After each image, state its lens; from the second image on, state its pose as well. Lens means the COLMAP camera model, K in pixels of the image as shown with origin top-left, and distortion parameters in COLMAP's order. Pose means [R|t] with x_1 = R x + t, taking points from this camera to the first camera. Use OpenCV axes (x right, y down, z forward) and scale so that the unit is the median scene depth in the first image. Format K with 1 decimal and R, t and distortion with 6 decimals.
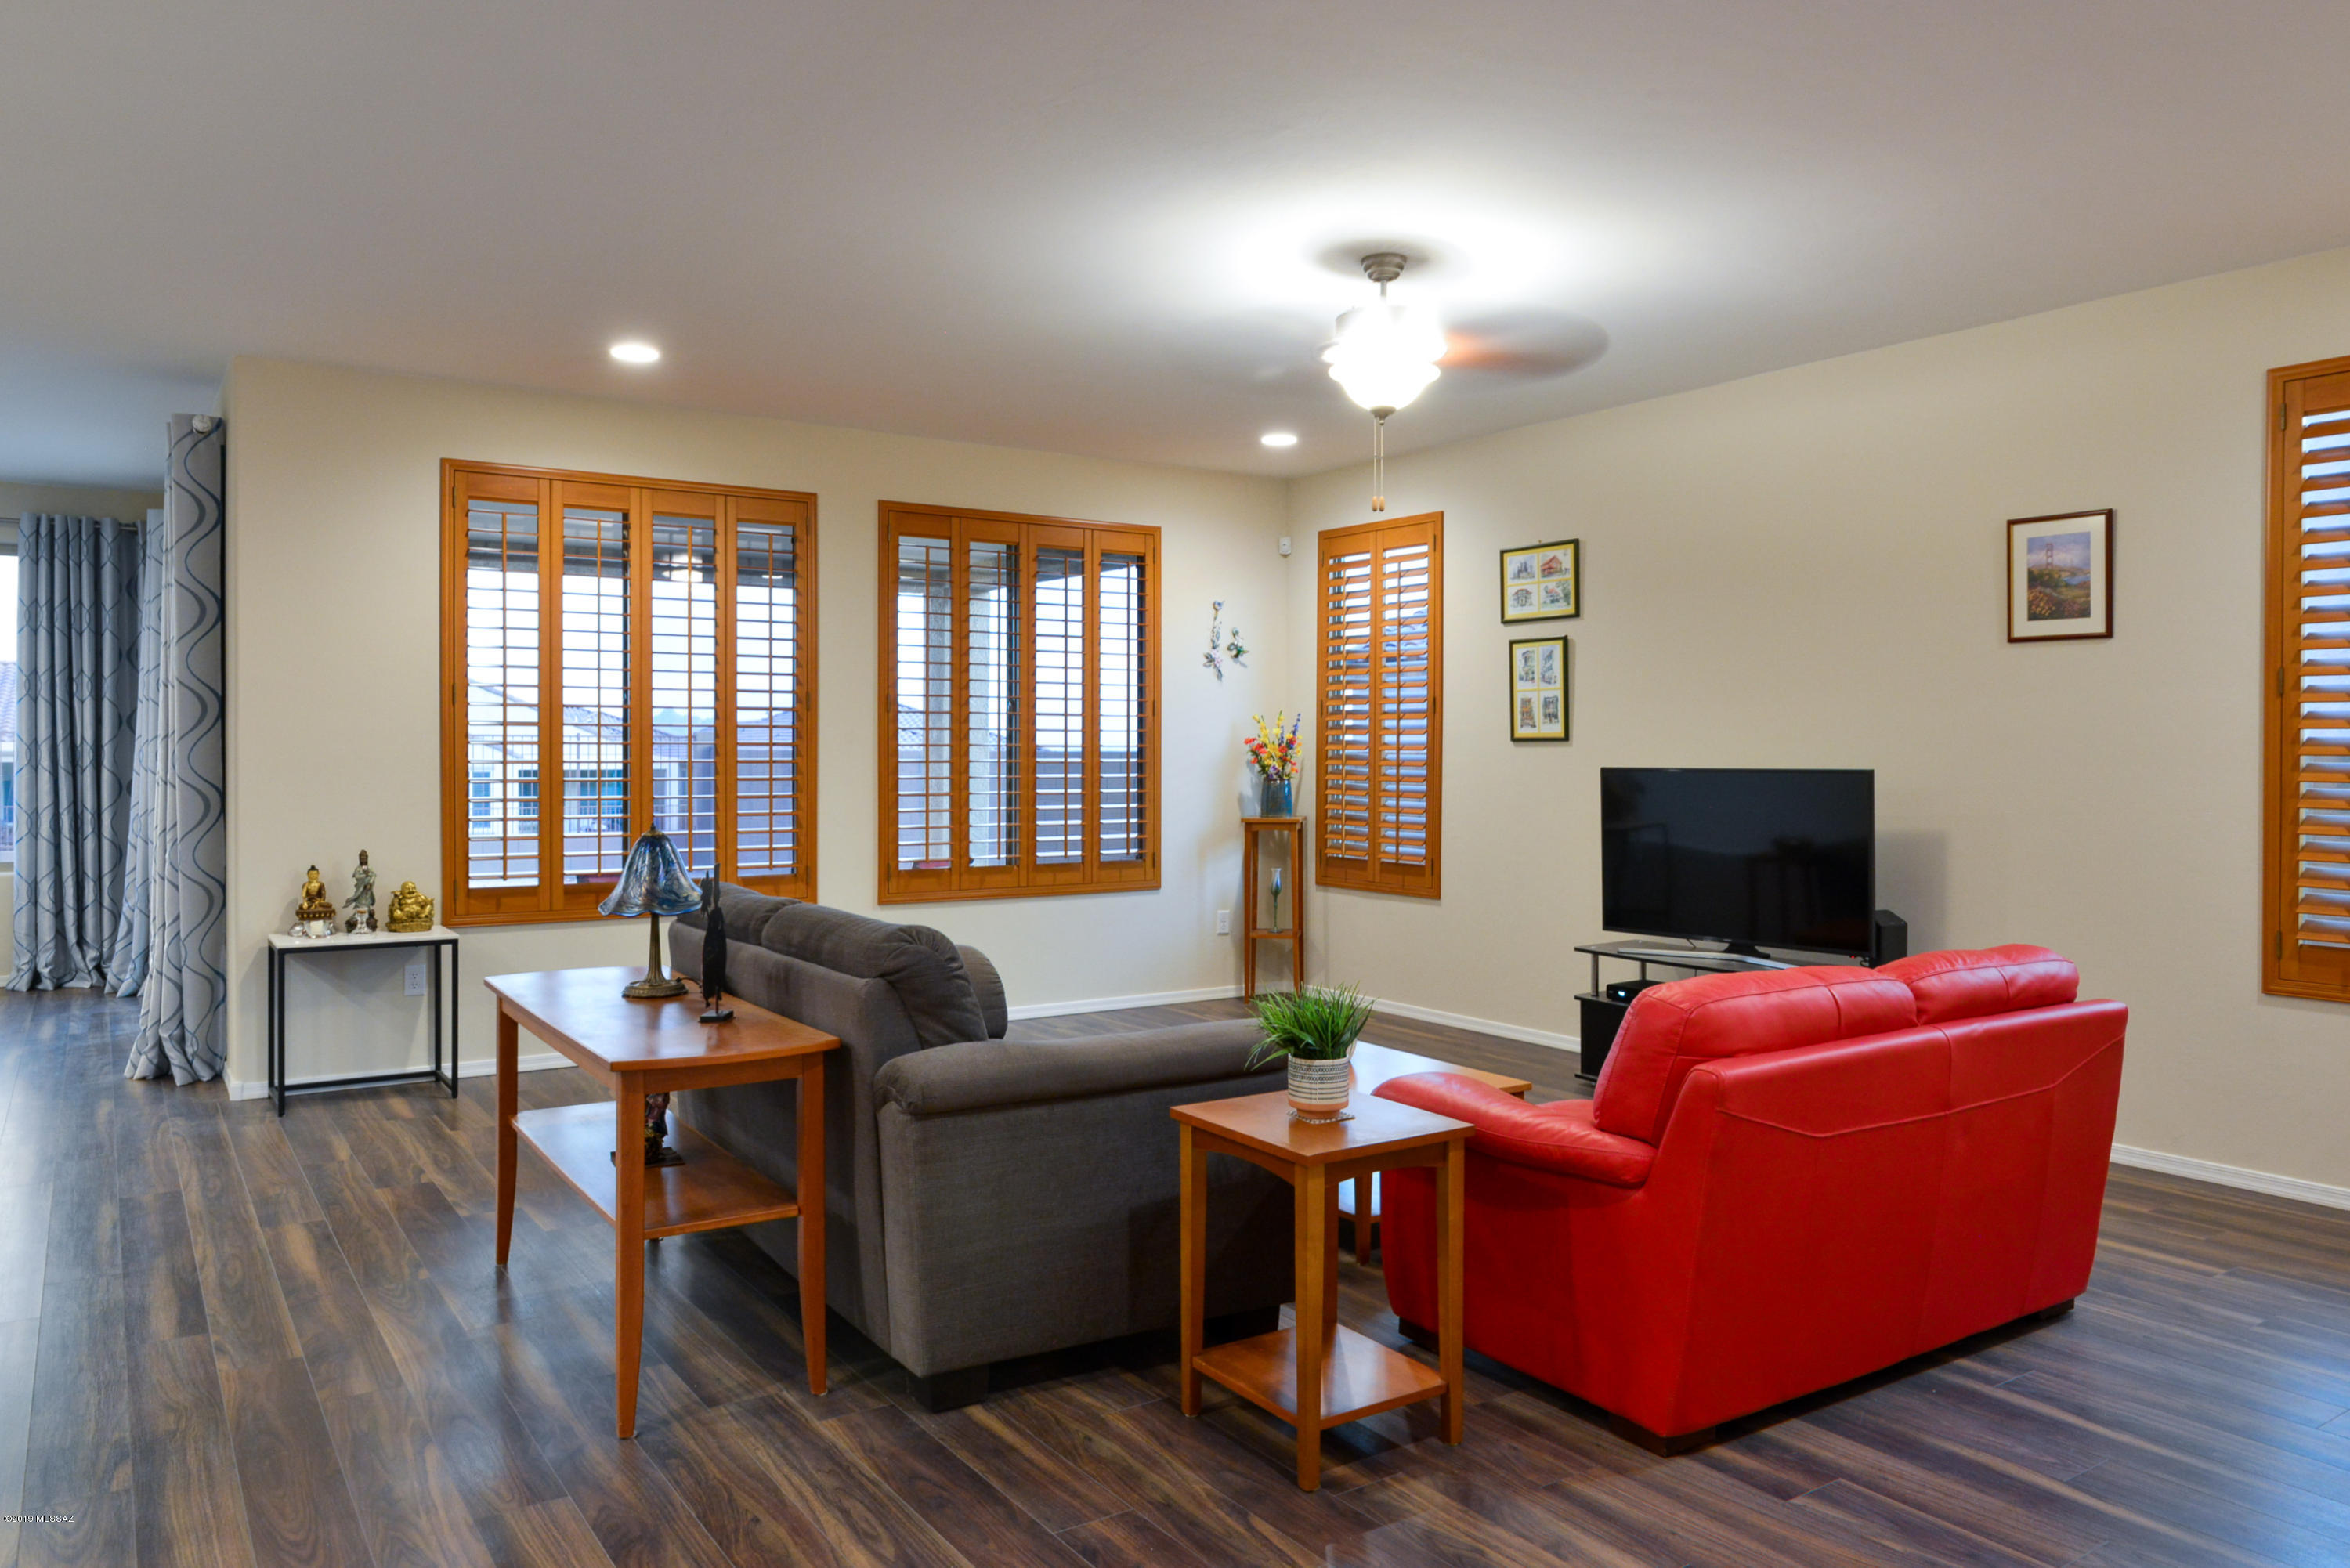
lens RADIAL K [[1605.7, 0, 1174.6], [0, 1605.7, 744.0], [0, 0, 1]] dist [-0.015876, 0.000015]
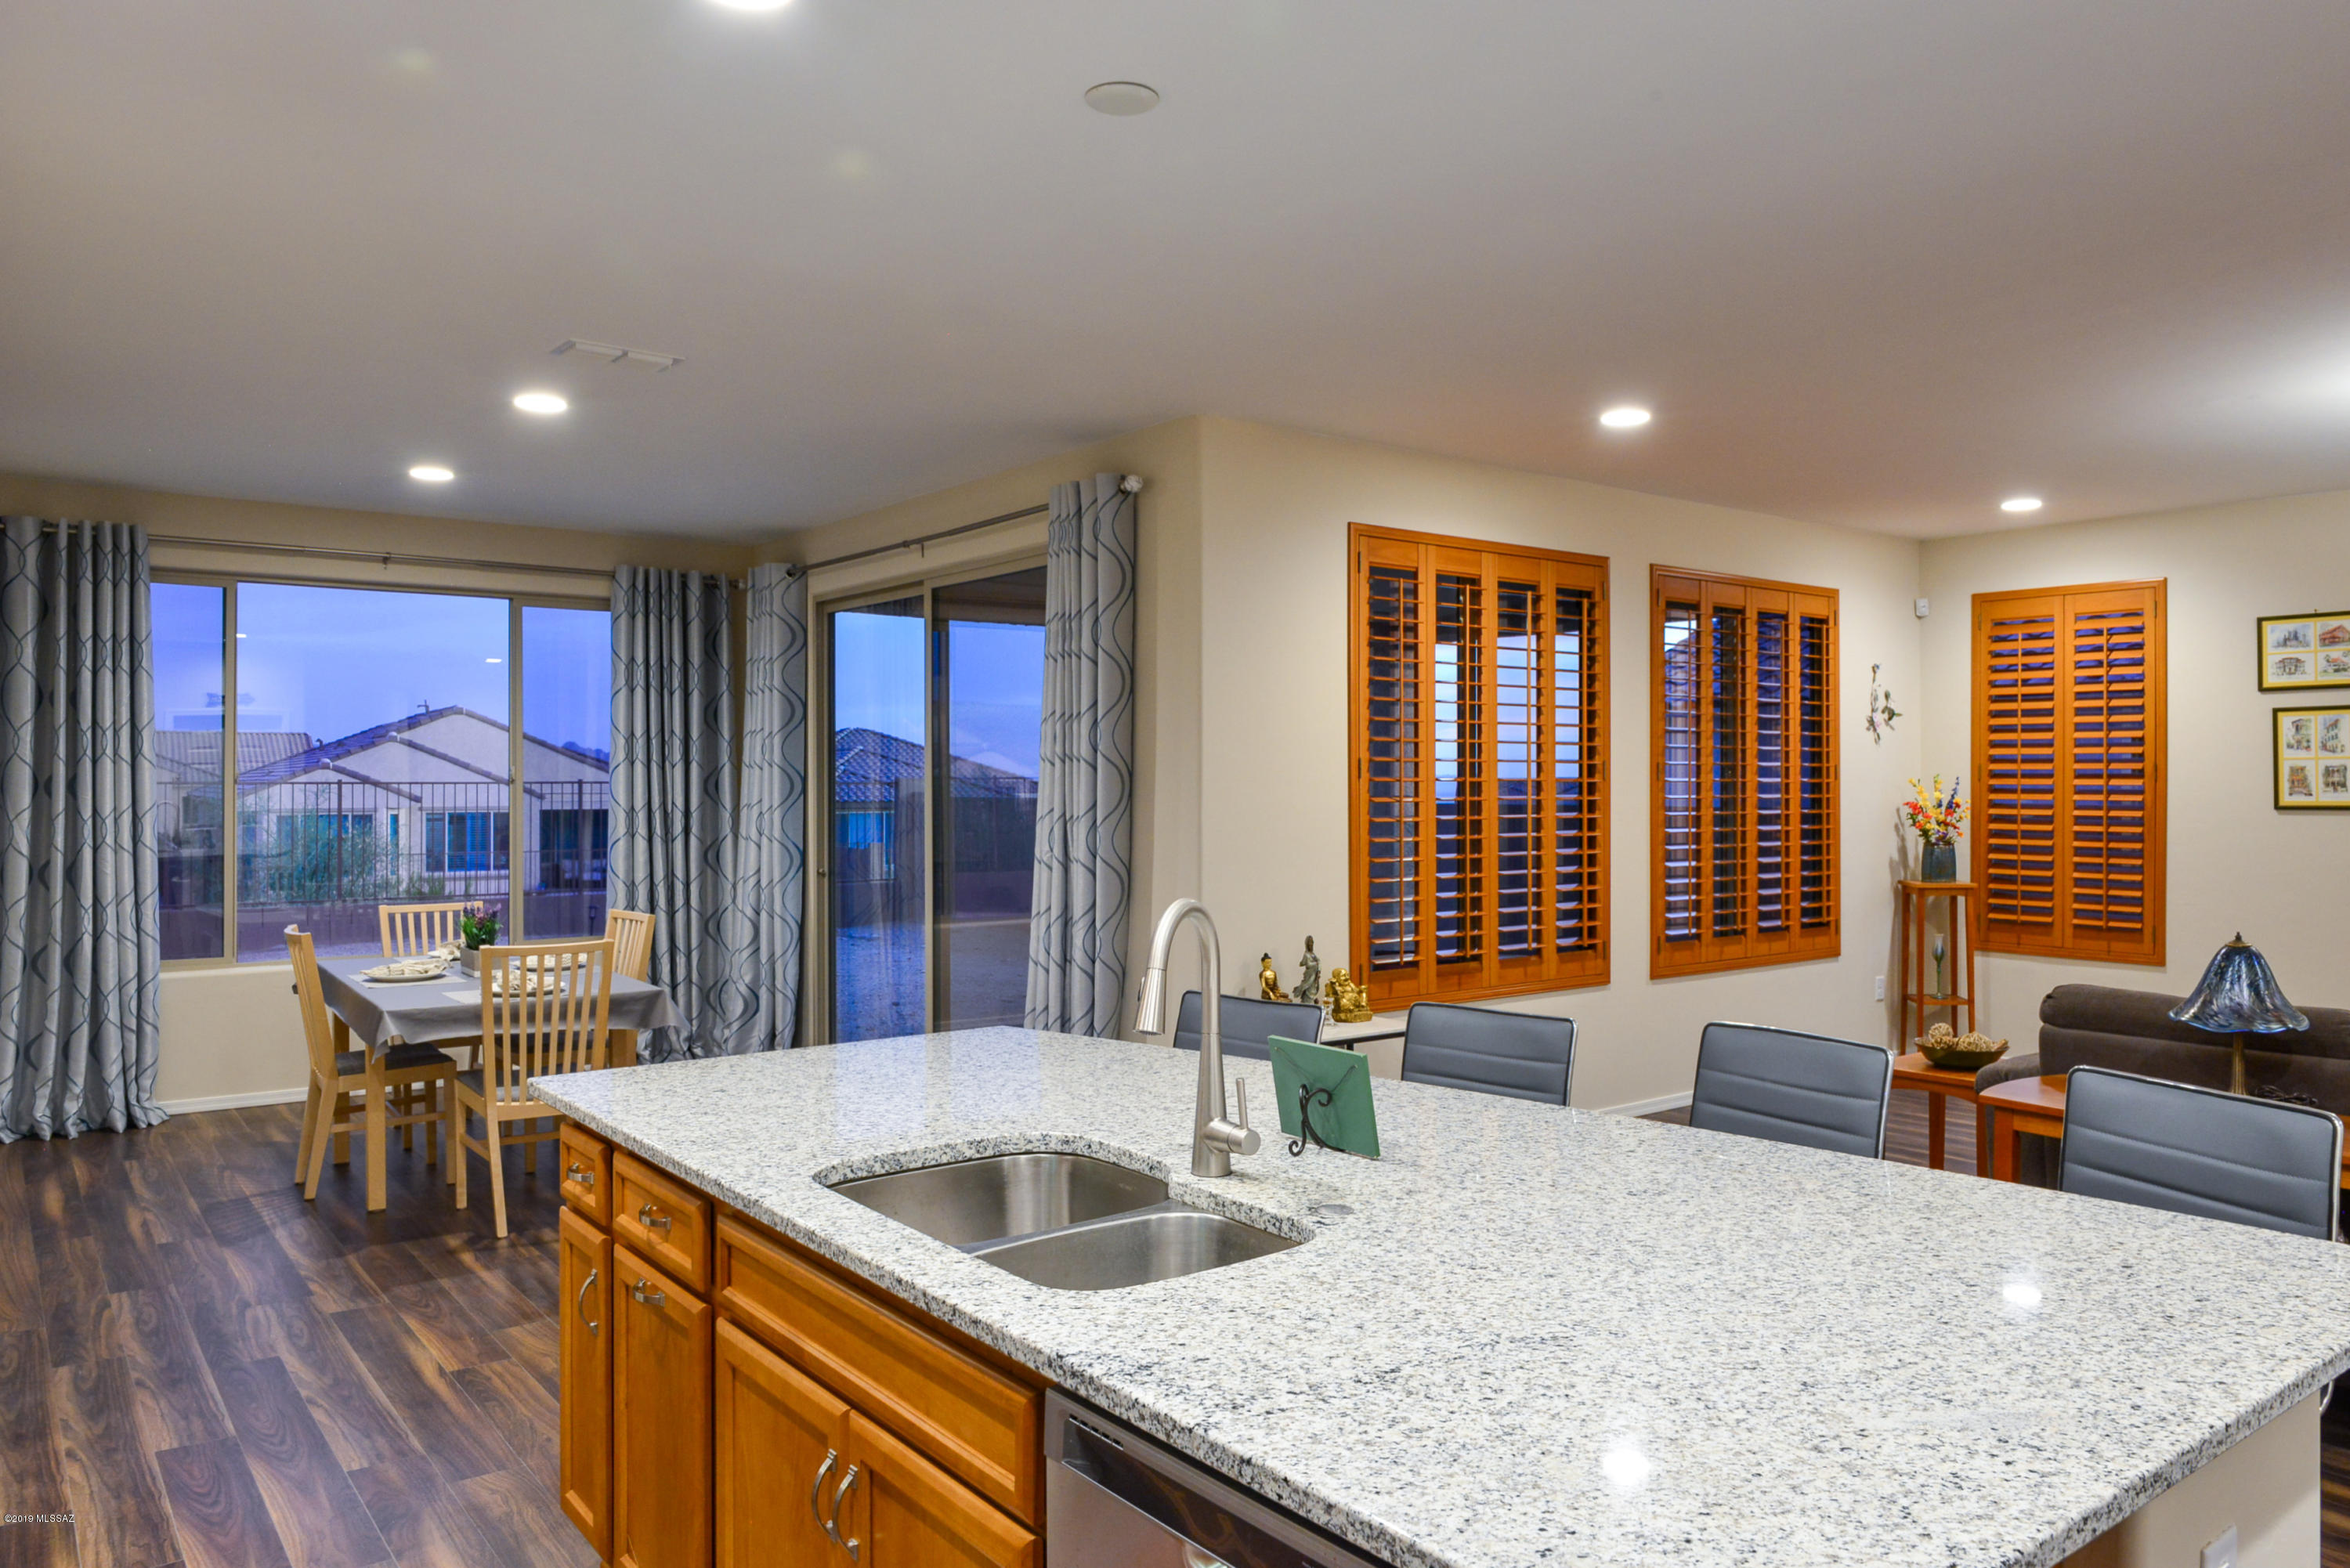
lens RADIAL K [[1605.7, 0, 1170.6], [0, 1605.7, 774.0], [0, 0, 1]] dist [-0.015876, 0.000015]
pose [[0.998745, -0.002029, 0.050053, -0.469035], [0.001991, 0.999998, 0.000807, -0.022966], [-0.050054, -0.000706, 0.998746, 0.036950]]
